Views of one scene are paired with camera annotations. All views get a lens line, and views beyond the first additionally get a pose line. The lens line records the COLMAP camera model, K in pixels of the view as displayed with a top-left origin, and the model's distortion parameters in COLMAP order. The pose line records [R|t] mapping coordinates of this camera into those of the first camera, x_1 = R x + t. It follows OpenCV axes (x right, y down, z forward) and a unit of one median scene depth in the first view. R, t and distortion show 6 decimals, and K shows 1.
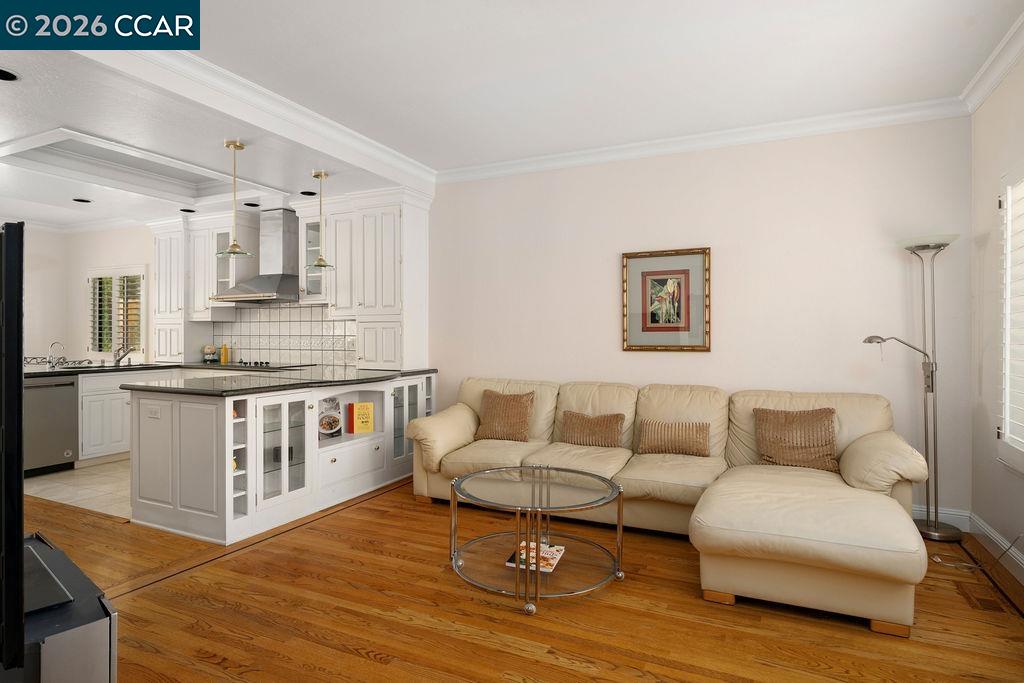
lens RADIAL K [[571.6, 0, 507.8], [0, 571.6, 334.6], [0, 0, 1]] dist [0.004258, 0.002684]
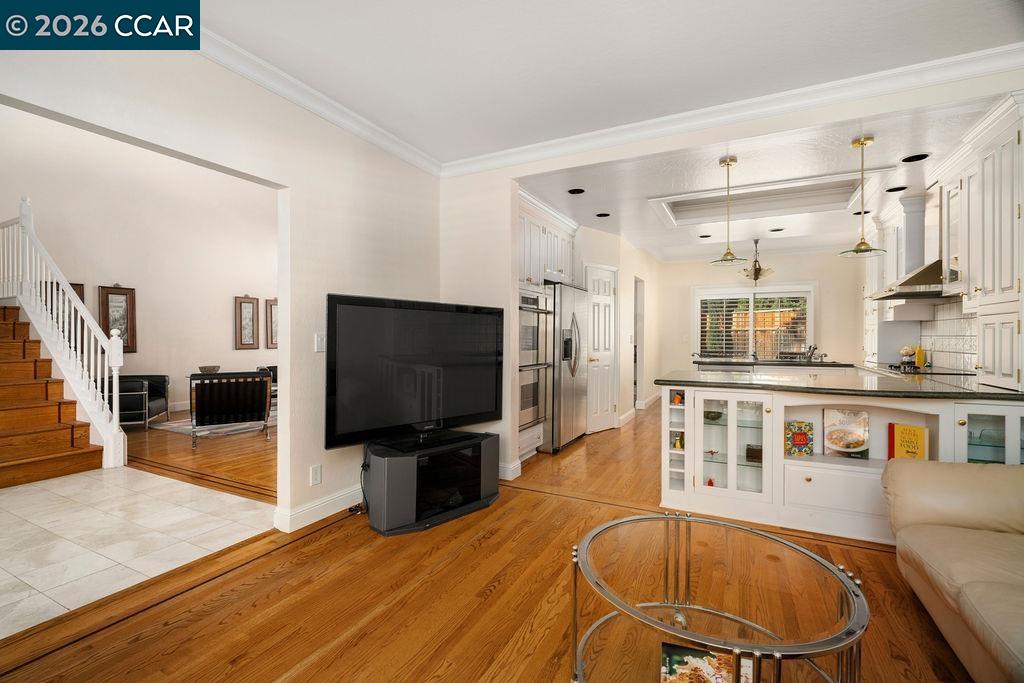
lens RADIAL K [[465.3, 0, 502.6], [0, 465.3, 339.5], [0, 0, 1]] dist [-0.002305, -0.002053]
pose [[-0.035485, 0.003811, -0.999363, 0.386984], [0.000289, 0.999993, 0.003804, 0.006175], [0.999370, -0.000154, -0.035485, 0.531032]]
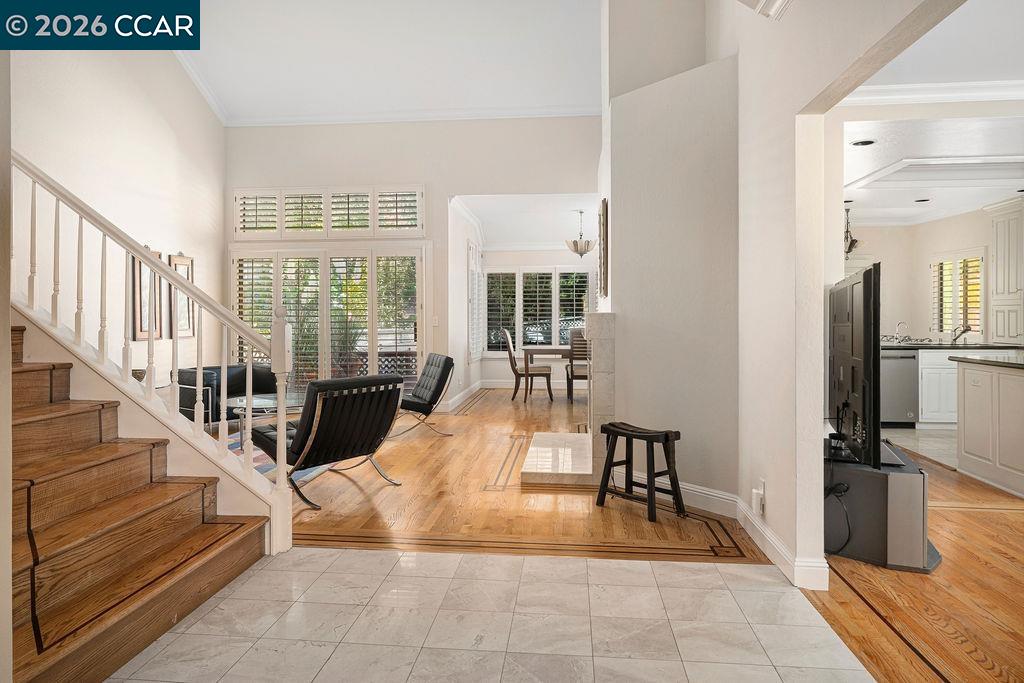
lens RADIAL K [[650.3, 0, 499.2], [0, 650.3, 323.2], [0, 0, 1]] dist [-0.004233, 0.006403]
pose [[0.336313, 0.005435, -0.941735, 0.257651], [0.003134, 0.999971, 0.006890, 0.003560], [0.941745, -0.005268, 0.336286, -0.309060]]
